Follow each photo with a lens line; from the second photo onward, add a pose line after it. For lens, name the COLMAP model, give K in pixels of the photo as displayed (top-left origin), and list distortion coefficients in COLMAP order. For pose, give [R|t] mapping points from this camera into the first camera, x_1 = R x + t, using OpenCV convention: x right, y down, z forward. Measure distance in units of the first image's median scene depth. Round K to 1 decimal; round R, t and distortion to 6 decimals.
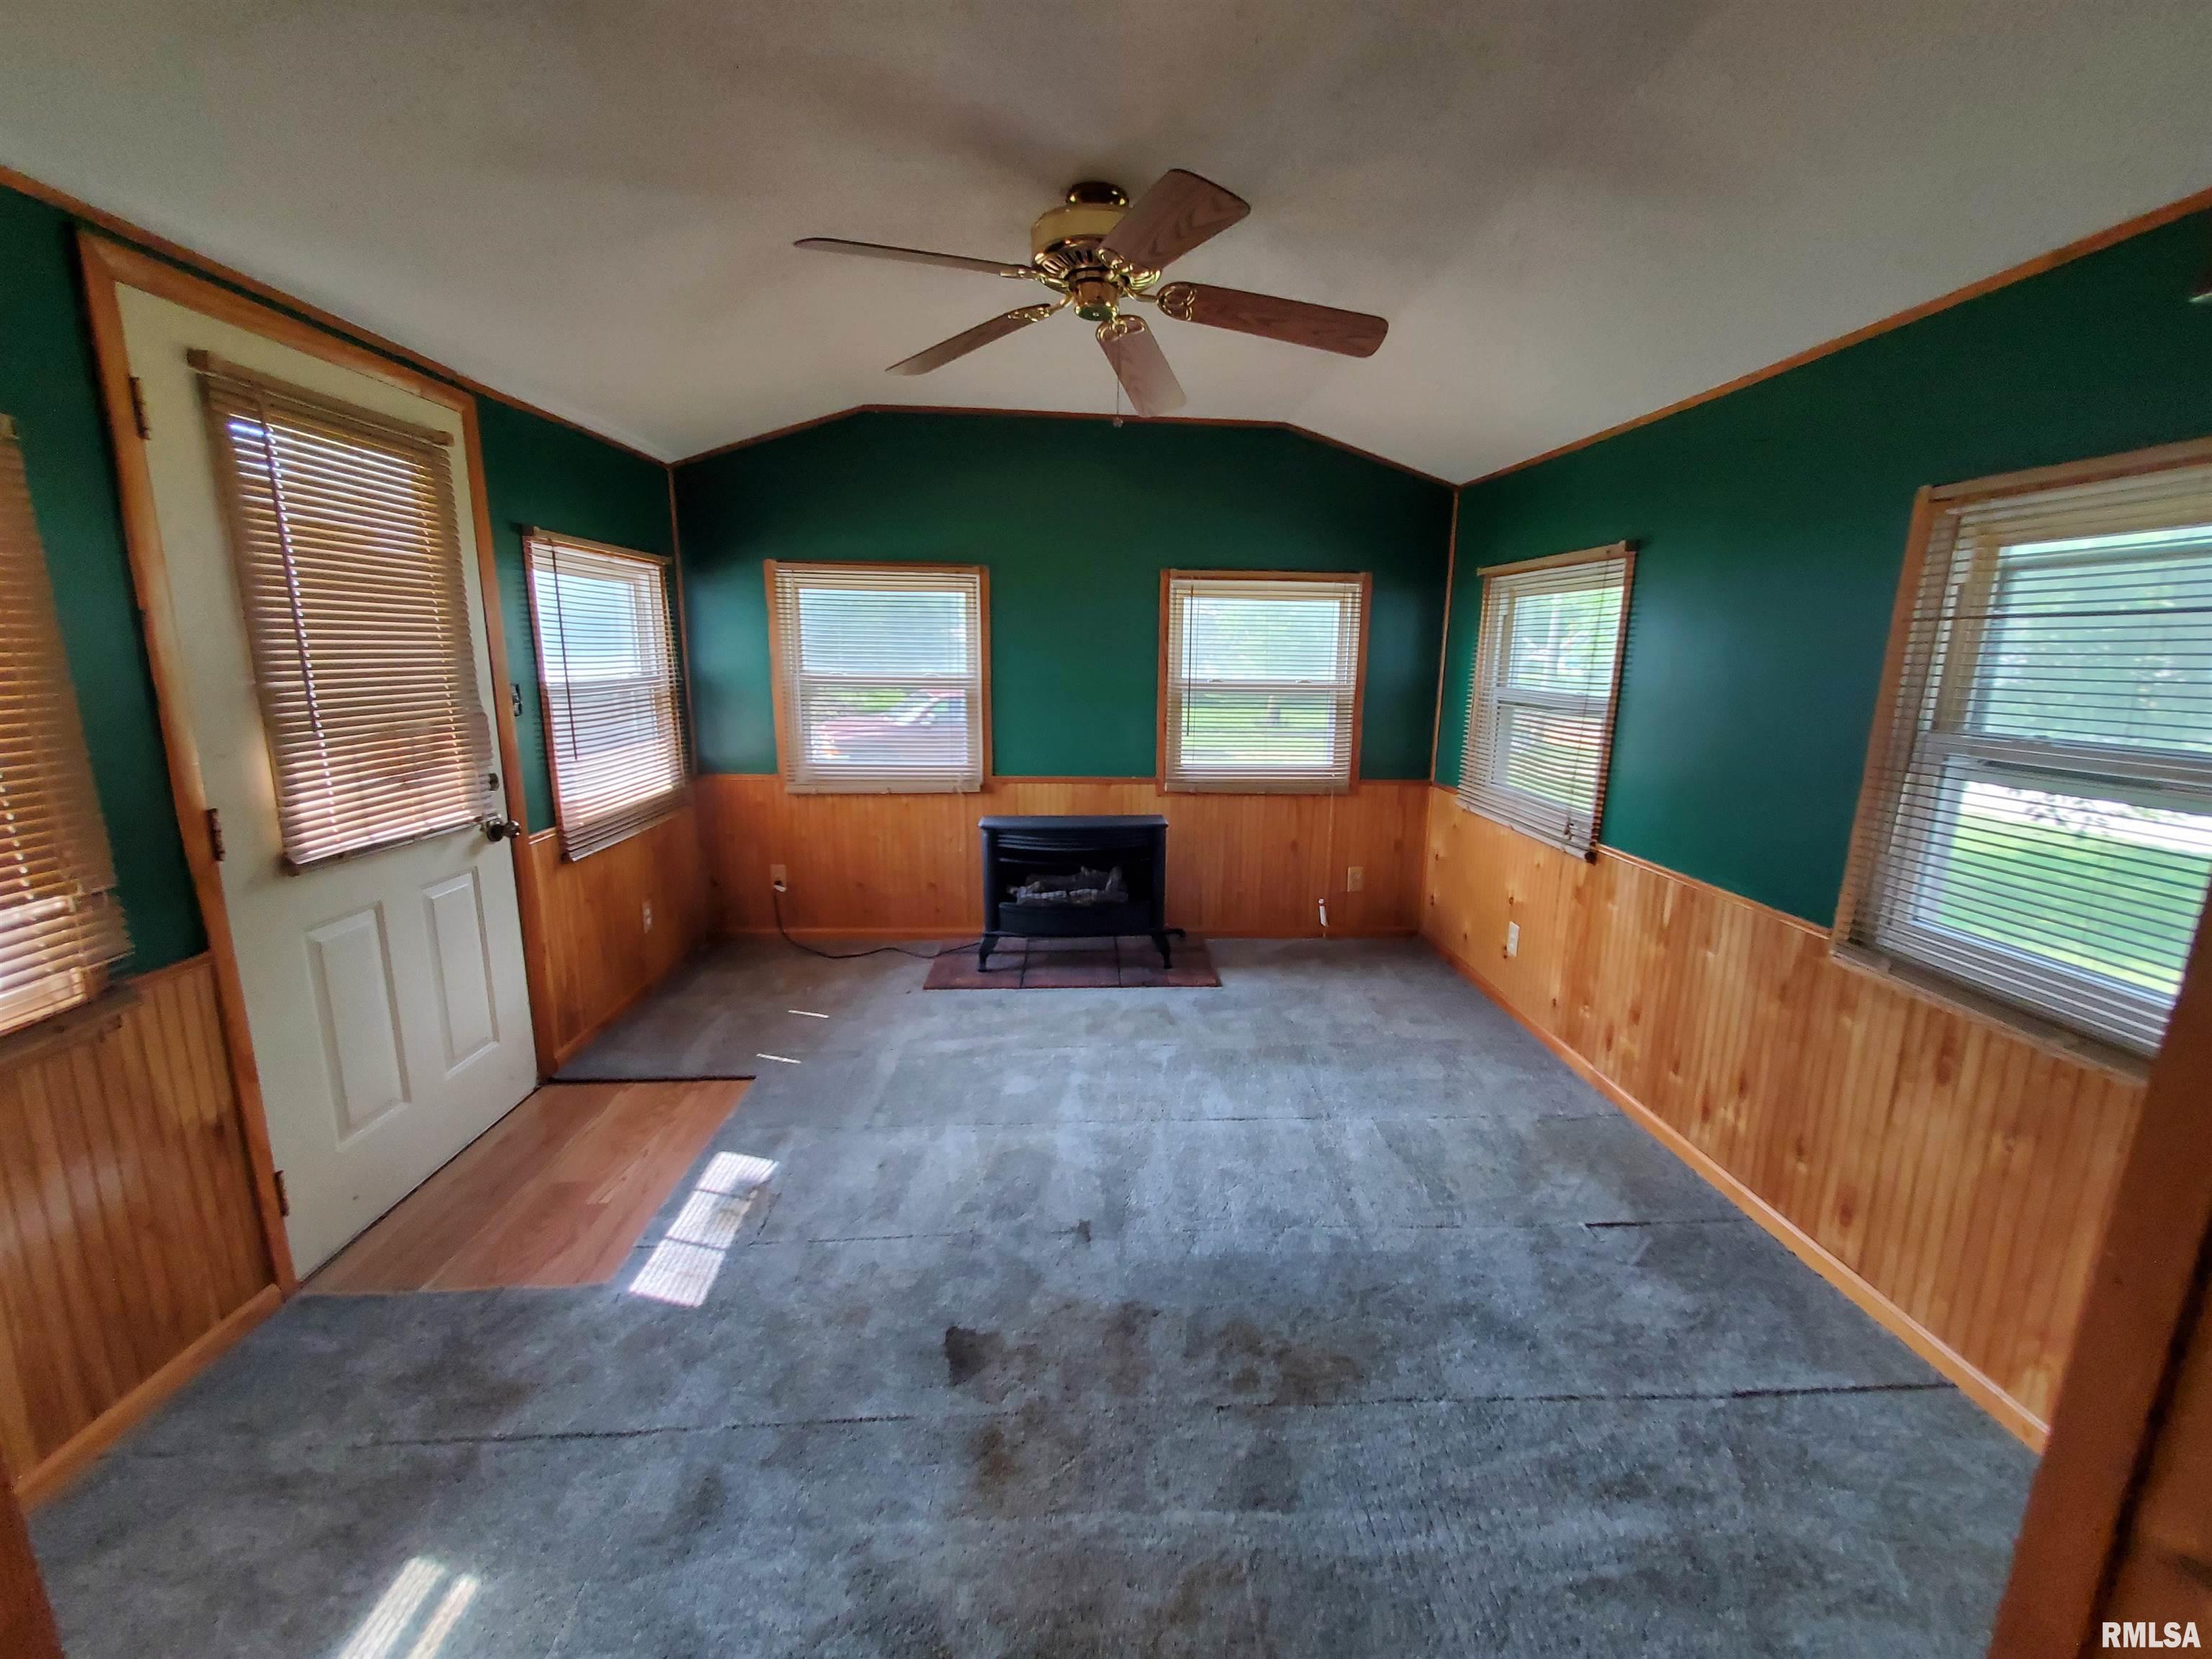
lens RADIAL K [[883.6, 0, 1112.5], [0, 883.6, 822.5], [0, 0, 1]] dist [0.004627, -0.003166]
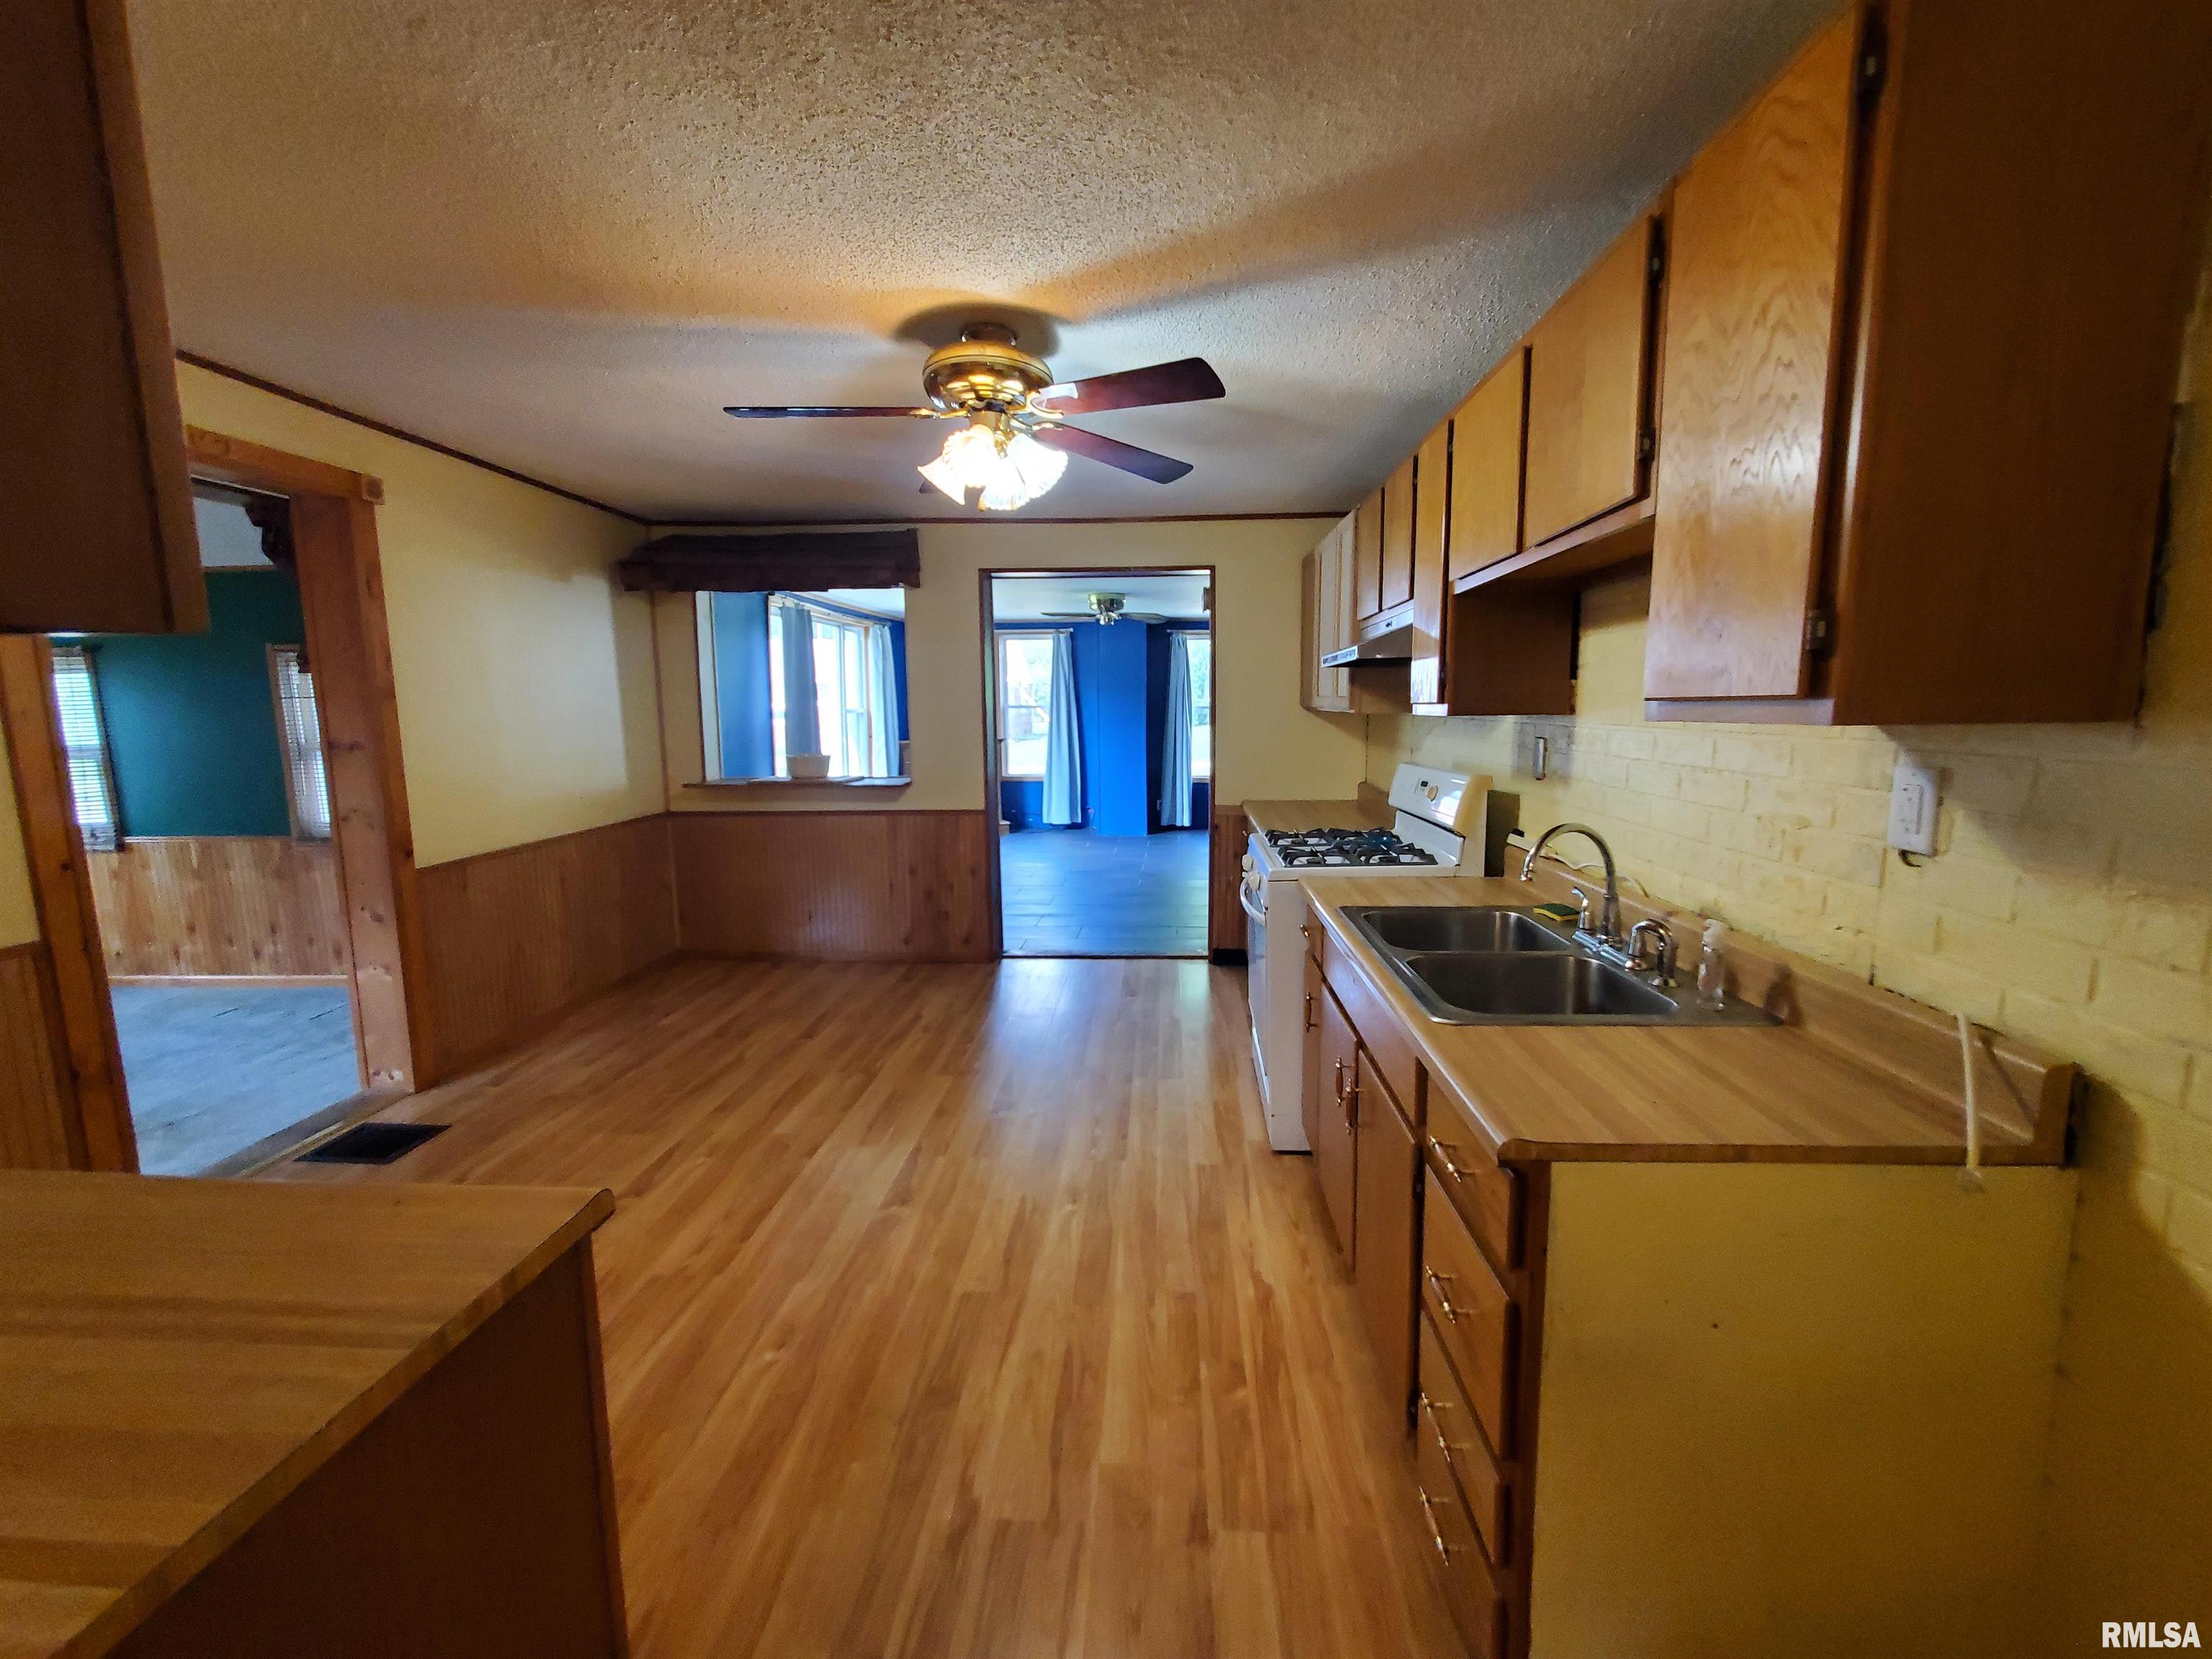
lens RADIAL K [[883.6, 0, 1115.4], [0, 883.6, 825.3], [0, 0, 1]] dist [0.004627, -0.003166]
pose [[0.103967, -0.154509, 0.982506, -1.011097], [0.209963, 0.969006, 0.130168, 0.215429], [-0.972166, 0.192757, 0.133186, -1.150288]]
